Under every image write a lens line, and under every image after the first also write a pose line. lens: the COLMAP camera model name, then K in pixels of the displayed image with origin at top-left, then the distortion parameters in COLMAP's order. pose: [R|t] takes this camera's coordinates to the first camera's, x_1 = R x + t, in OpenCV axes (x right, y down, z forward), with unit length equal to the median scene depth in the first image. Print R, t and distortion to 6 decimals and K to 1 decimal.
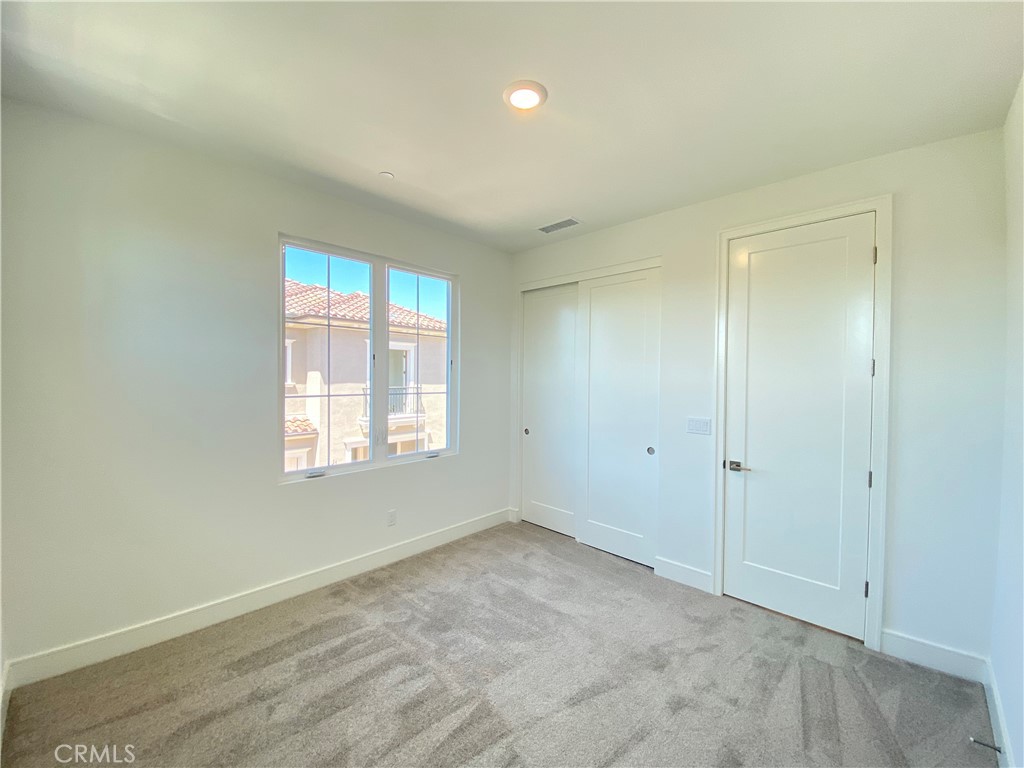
lens RADIAL K [[415.7, 0, 513.9], [0, 415.7, 382.7], [0, 0, 1]] dist [0.023696, -0.022151]
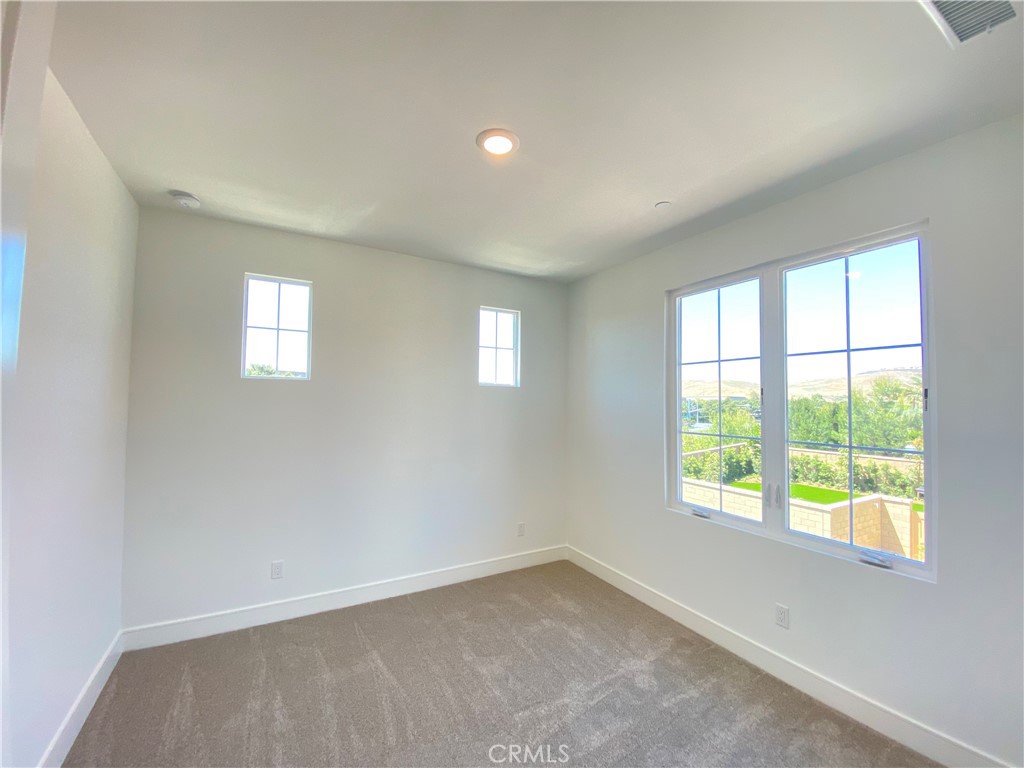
lens RADIAL K [[415.7, 0, 513.9], [0, 415.7, 382.7], [0, 0, 1]] dist [0.023696, -0.022151]
pose [[-0.289125, -0.059662, -0.955430, 0.627175], [-0.037072, 0.998005, -0.051102, -0.021987], [0.956573, 0.020645, -0.290760, 0.875771]]
